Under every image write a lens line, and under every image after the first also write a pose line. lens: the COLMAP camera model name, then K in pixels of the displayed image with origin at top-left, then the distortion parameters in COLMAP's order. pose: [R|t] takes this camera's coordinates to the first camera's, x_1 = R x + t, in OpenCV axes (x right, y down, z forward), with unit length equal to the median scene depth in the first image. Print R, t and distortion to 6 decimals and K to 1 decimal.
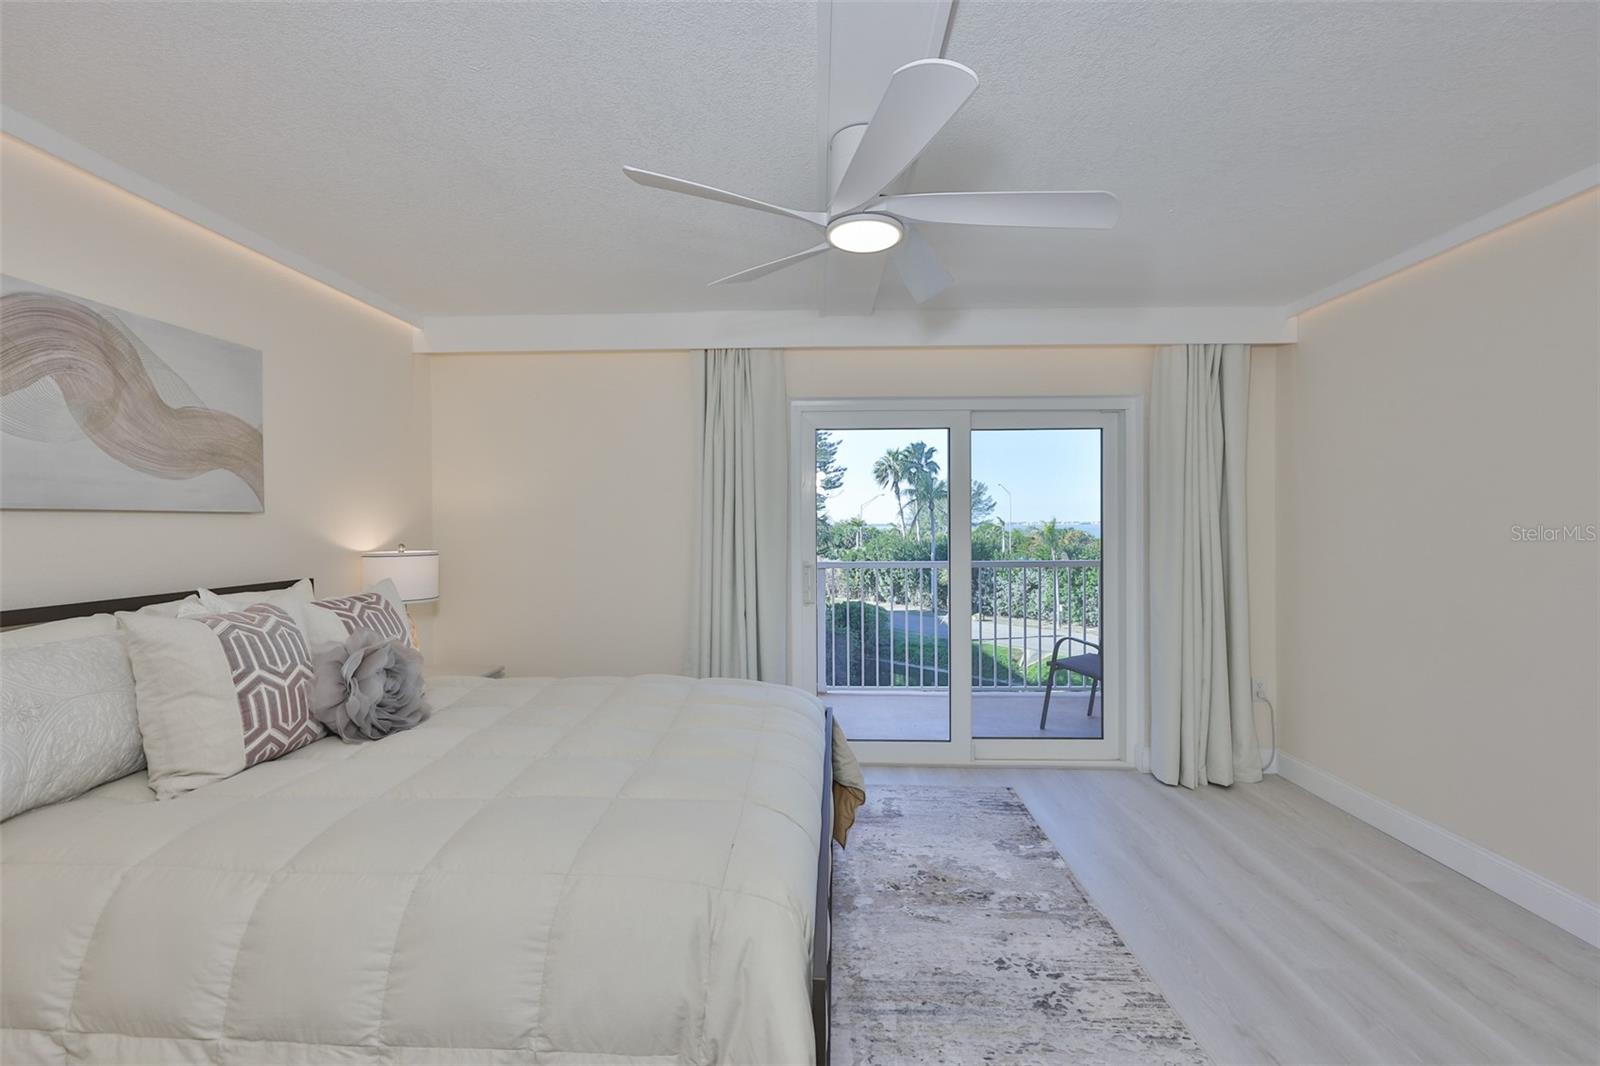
lens RADIAL K [[669.9, 0, 794.5], [0, 669.9, 527.3], [0, 0, 1]] dist [-0.001348, -0.000372]
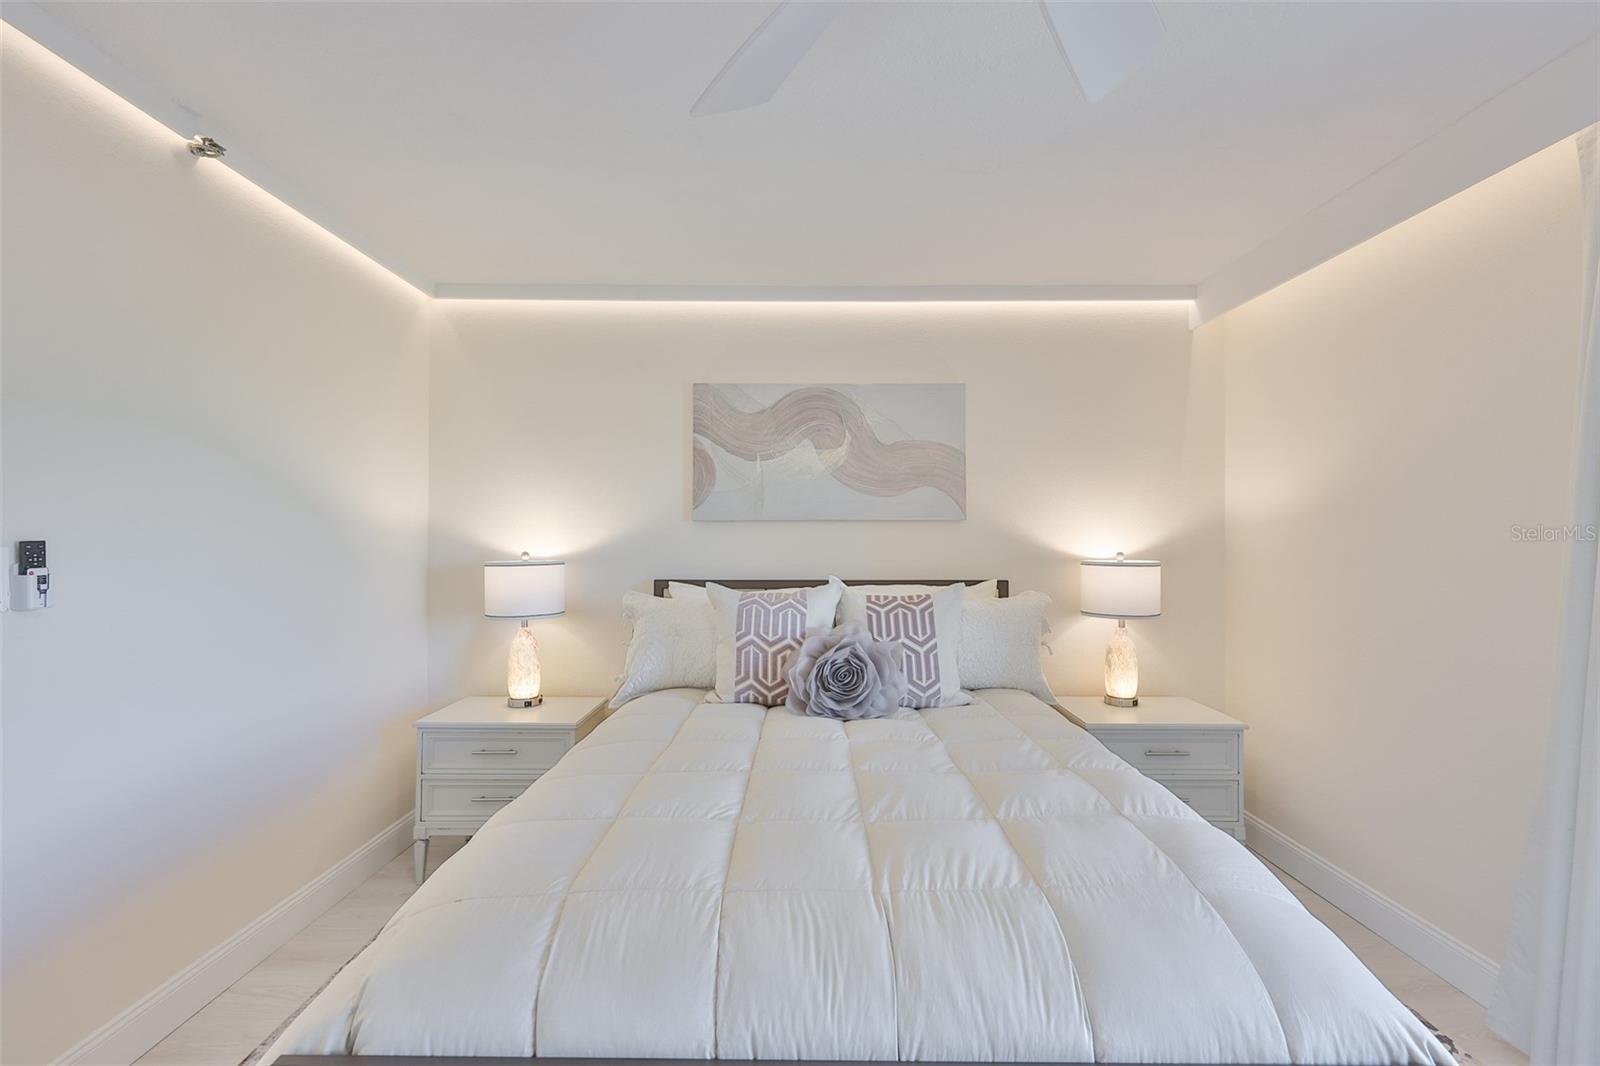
lens RADIAL K [[669.9, 0, 800.9], [0, 669.9, 531.0], [0, 0, 1]] dist [-0.001348, -0.000372]
pose [[0.048691, 0.001578, -0.998813, 0.454006], [-0.007058, 0.999974, 0.001236, -0.002535], [0.998789, 0.006990, 0.048701, 0.808925]]
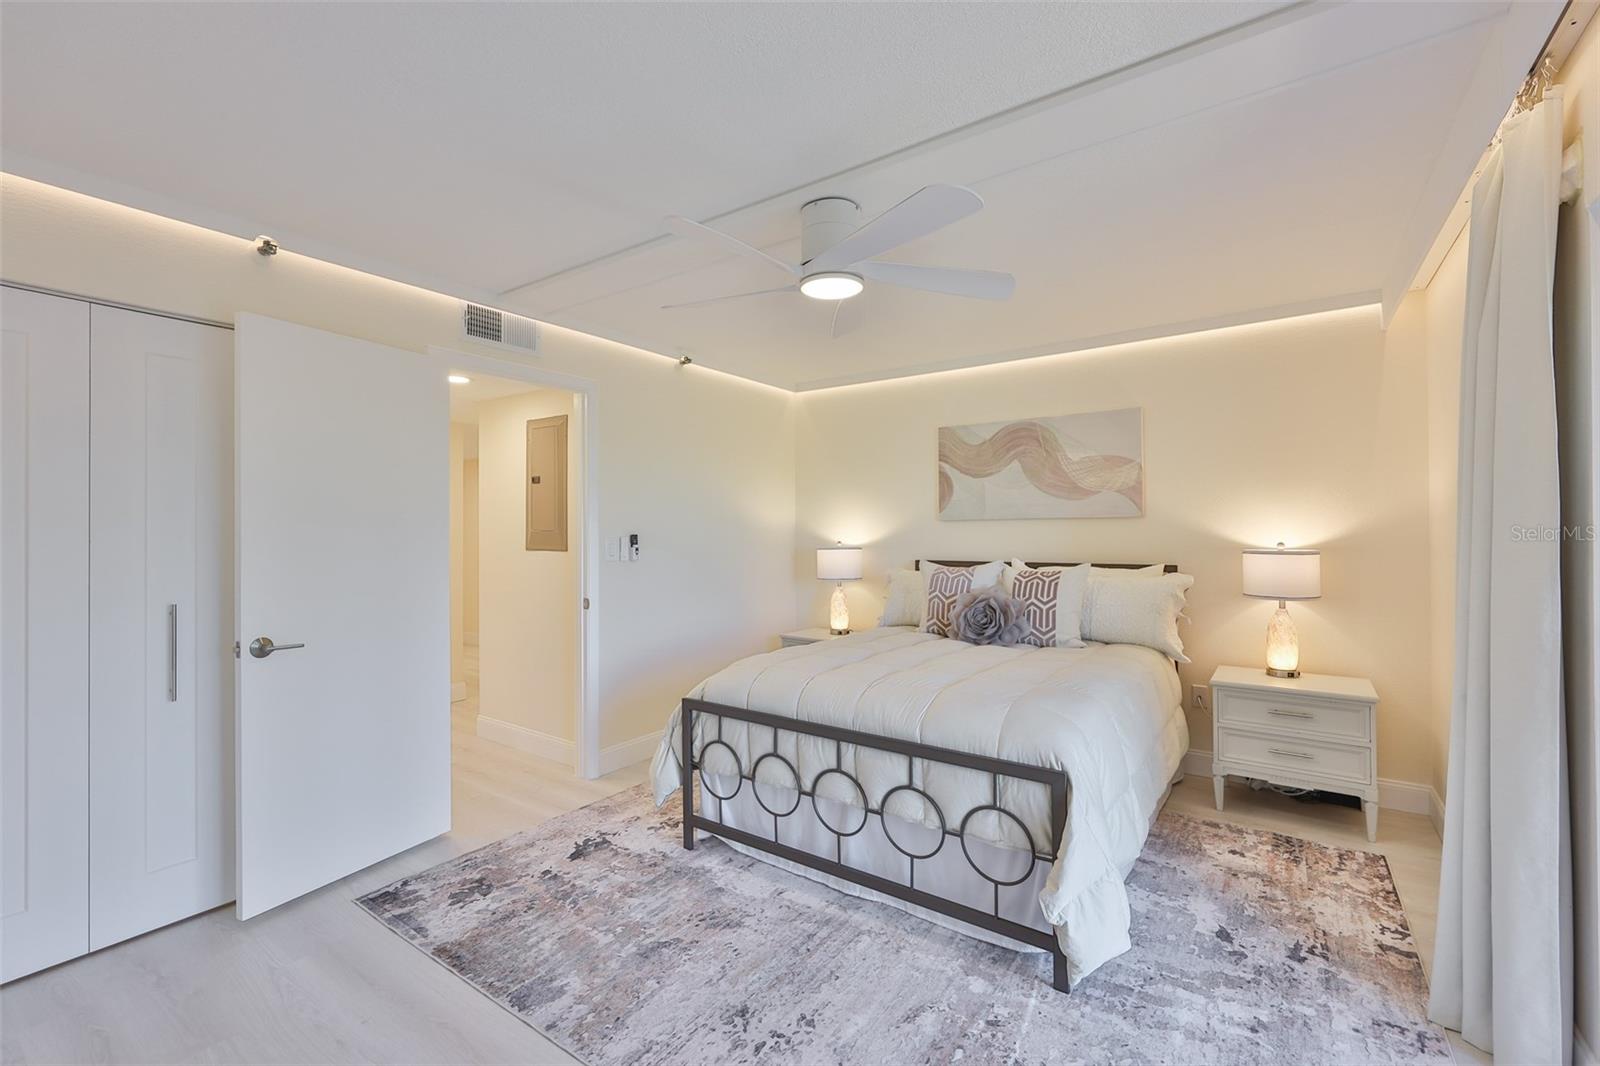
lens RADIAL K [[669.9, 0, 819.2], [0, 669.9, 522.9], [0, 0, 1]] dist [-0.001348, -0.000372]
pose [[-0.519308, 0.000722, -0.854587, 1.026457], [0.005754, 0.999980, -0.002652, -0.010176], [0.854568, -0.006294, -0.519302, 1.430827]]
